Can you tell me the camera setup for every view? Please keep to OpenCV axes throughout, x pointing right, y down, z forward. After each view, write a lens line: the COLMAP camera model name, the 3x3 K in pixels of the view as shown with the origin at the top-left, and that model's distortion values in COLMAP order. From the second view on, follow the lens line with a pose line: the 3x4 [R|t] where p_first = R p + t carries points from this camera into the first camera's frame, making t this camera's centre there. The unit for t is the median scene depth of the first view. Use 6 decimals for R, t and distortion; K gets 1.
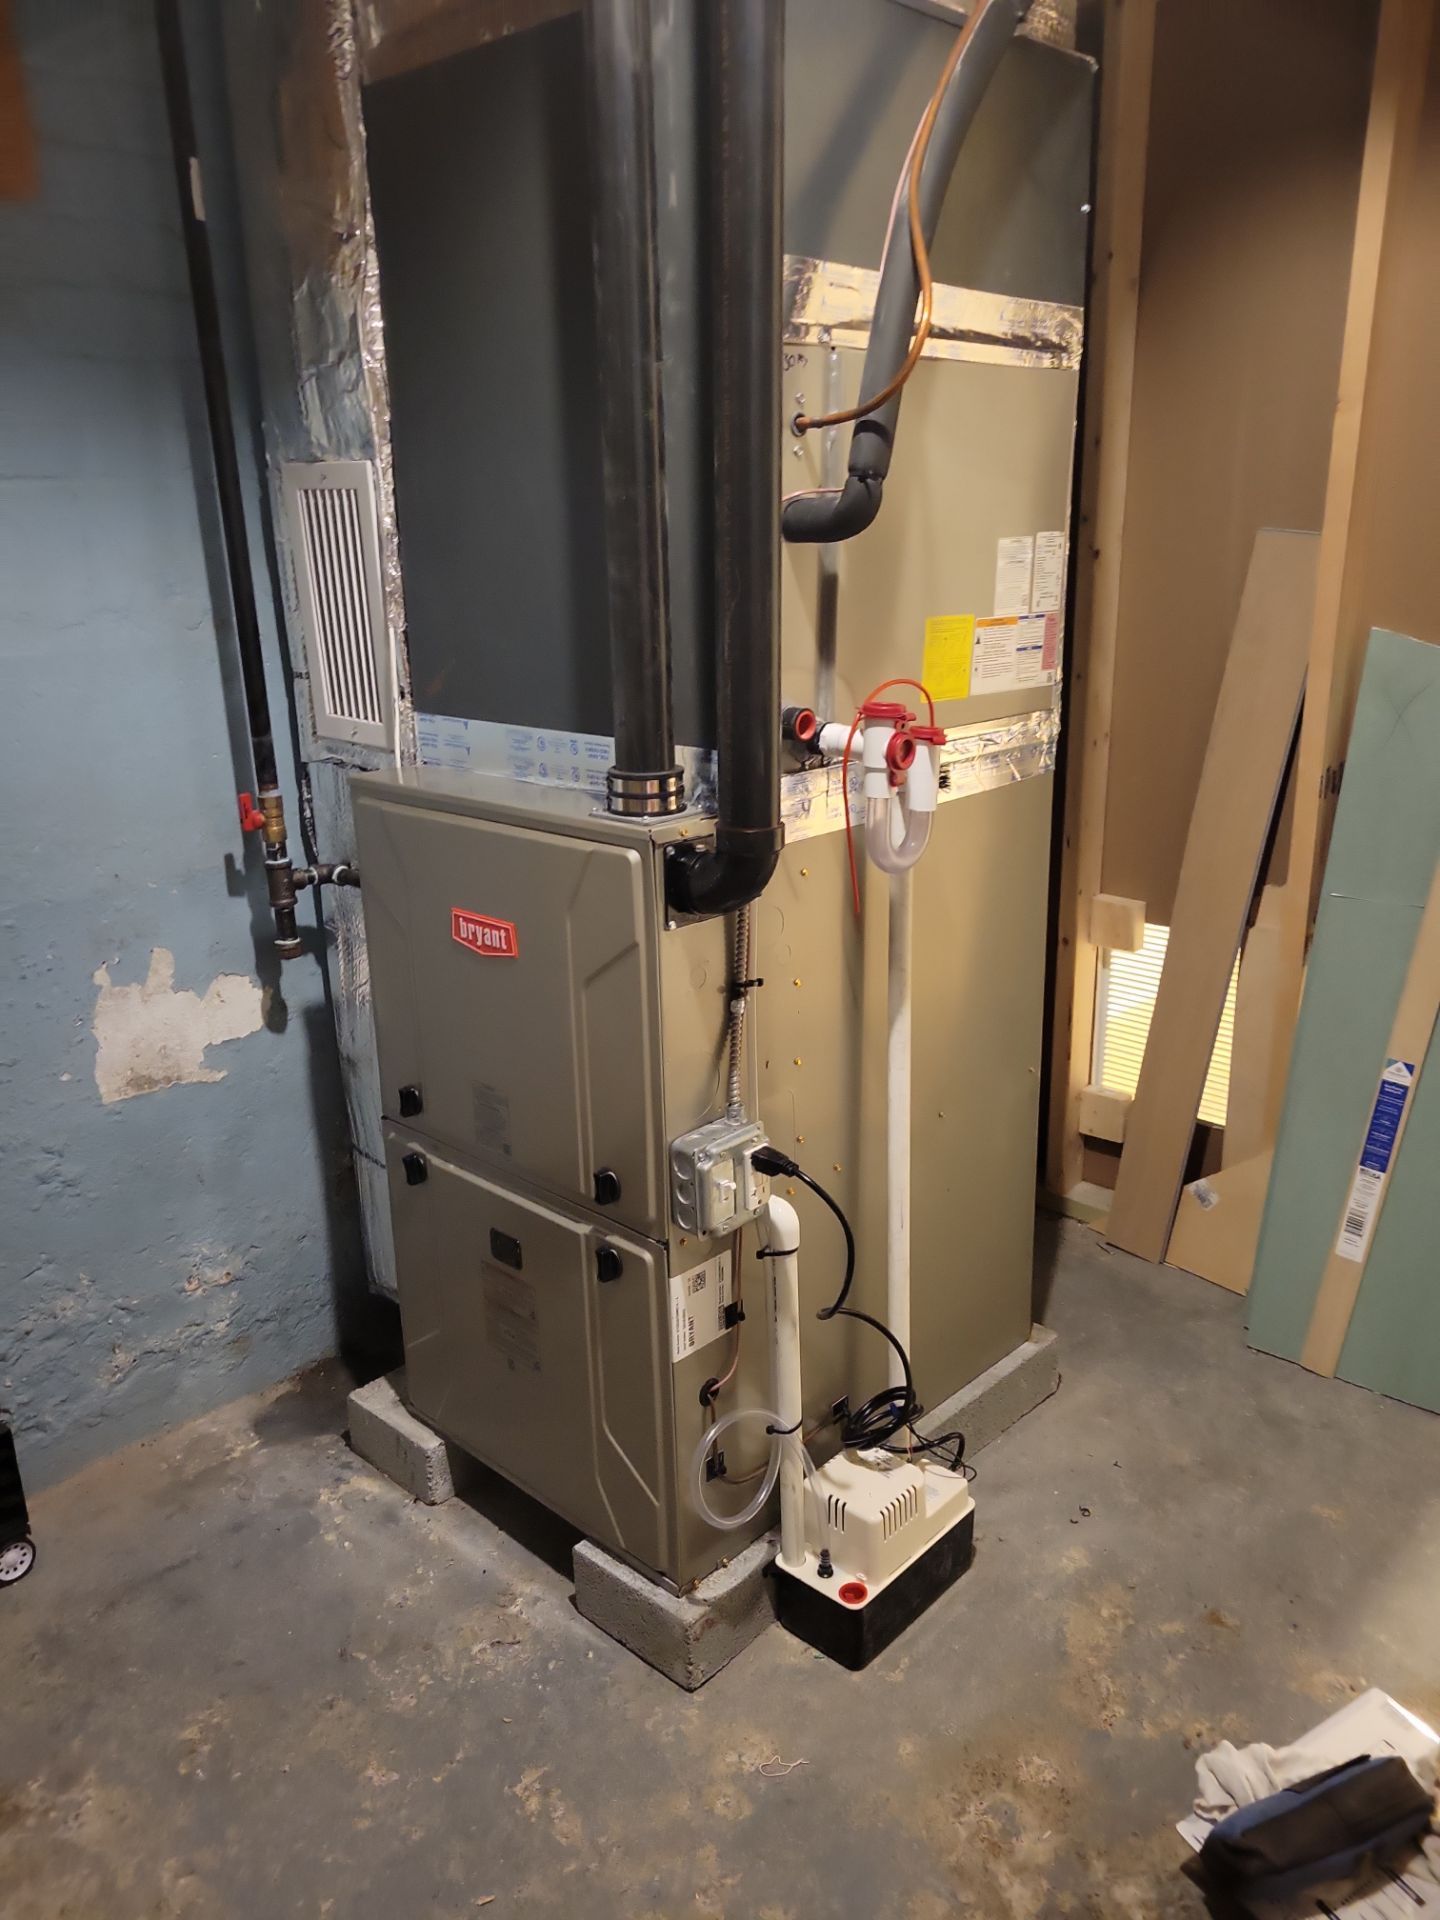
lens RADIAL K [[1430.1, 0, 716.2], [0, 1430.1, 975.6], [0, 0, 1]] dist [0.041727, -0.019031]
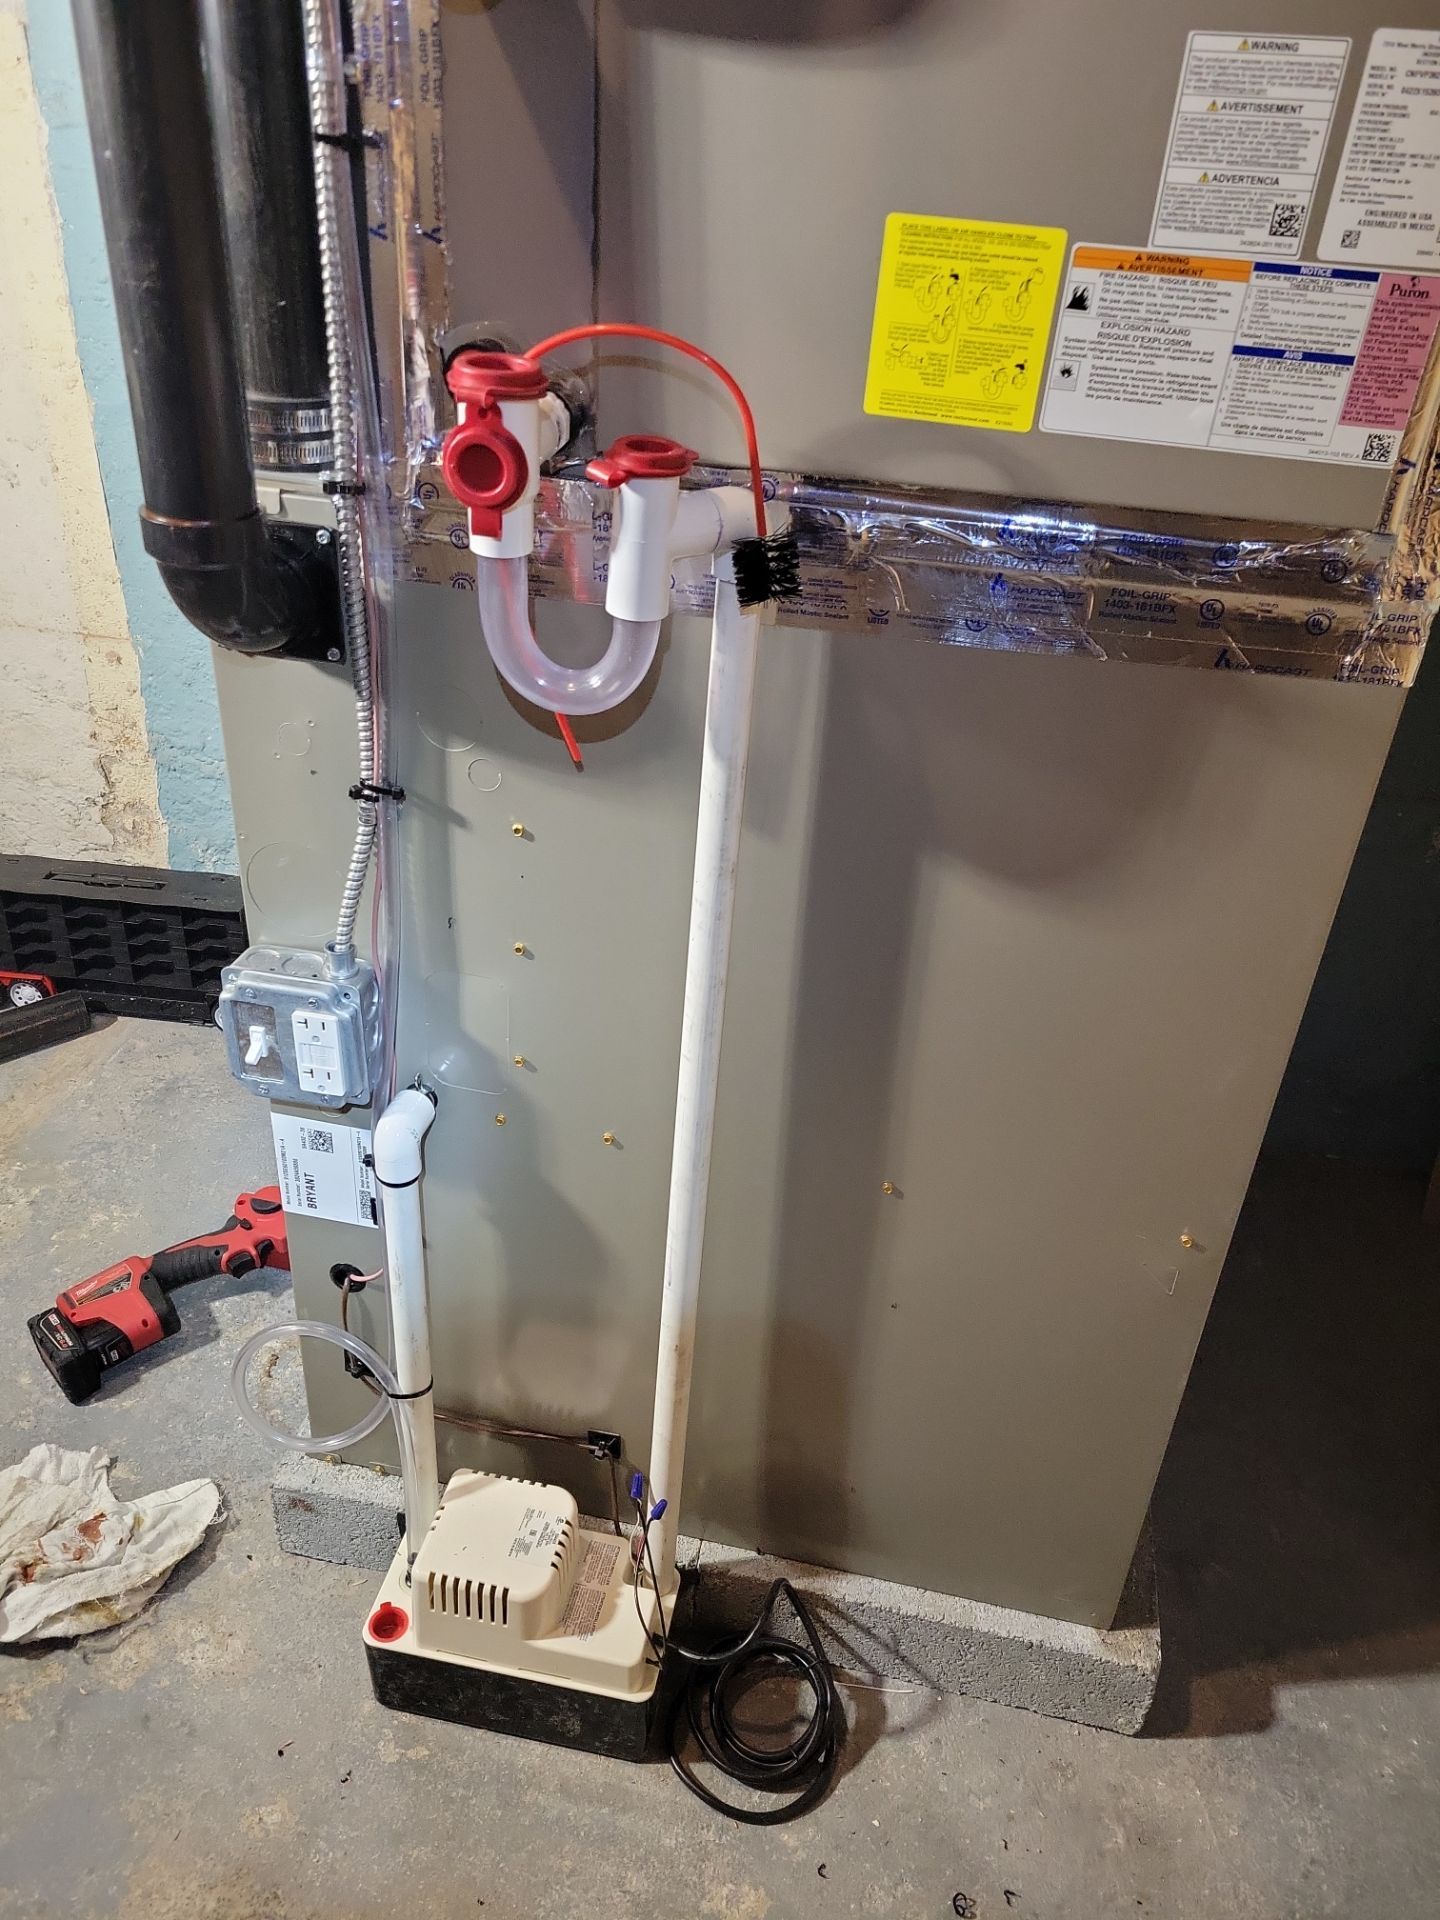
lens RADIAL K [[1430.1, 0, 717.9], [0, 1430.1, 954.9], [0, 0, 1]] dist [0.041727, -0.019031]
pose [[0.538525, 0.484065, -0.689690, 0.481612], [-0.321984, 0.874619, 0.362447, -0.171079], [0.778664, 0.026883, 0.626865, 0.605378]]
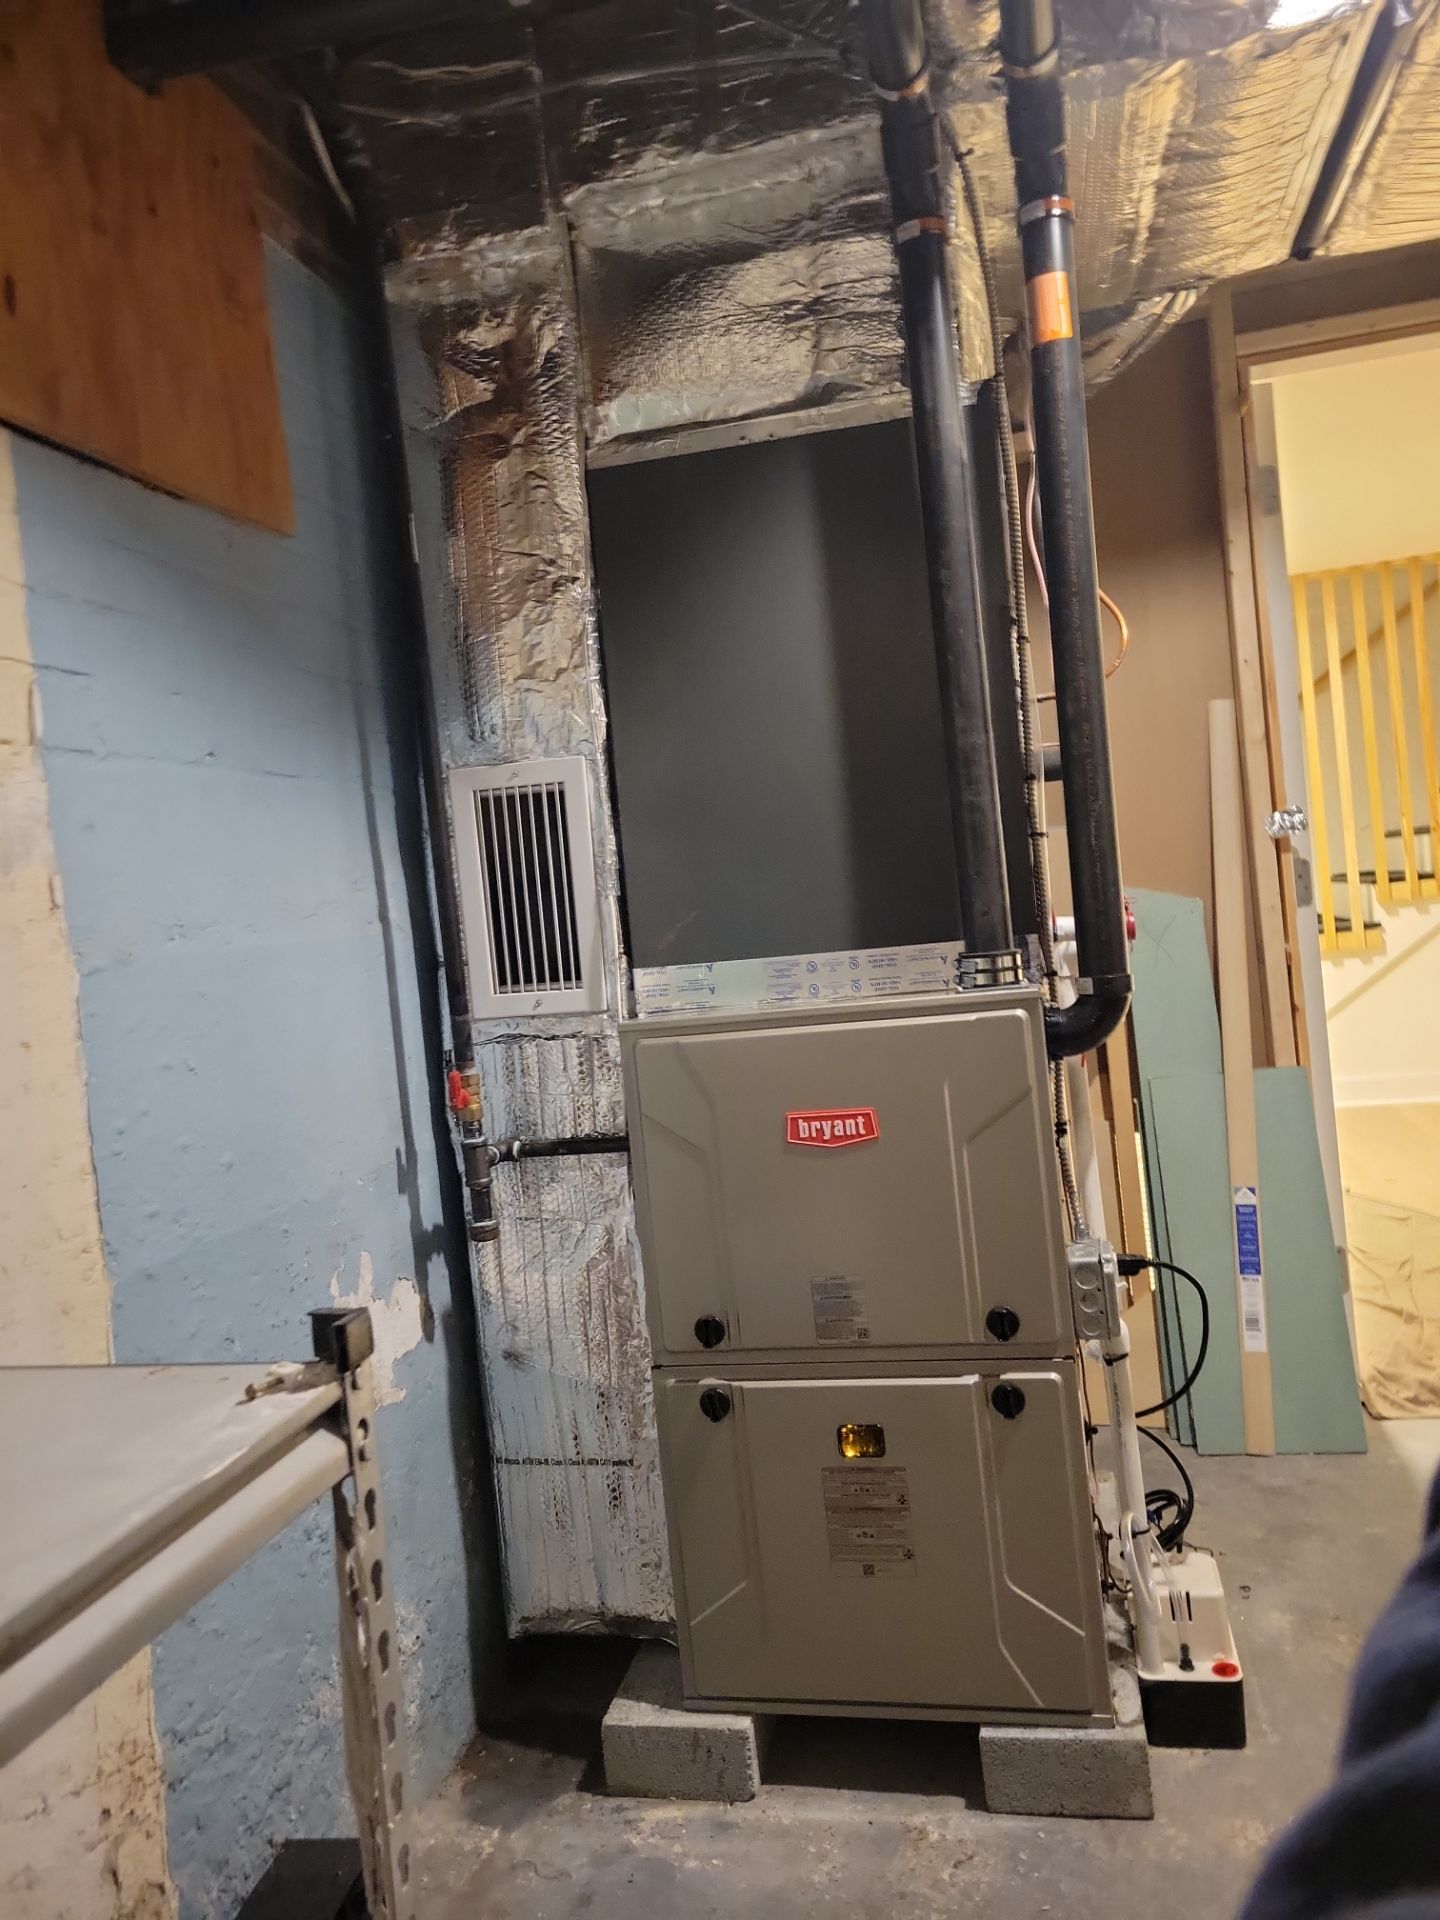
lens RADIAL K [[1430.1, 0, 724.6], [0, 1430.1, 952.0], [0, 0, 1]] dist [0.041727, -0.019031]
pose [[0.860238, -0.075910, 0.504211, -0.693411], [0.227129, 0.942379, -0.245630, 0.085775], [-0.456512, 0.325821, 0.827911, 0.065222]]
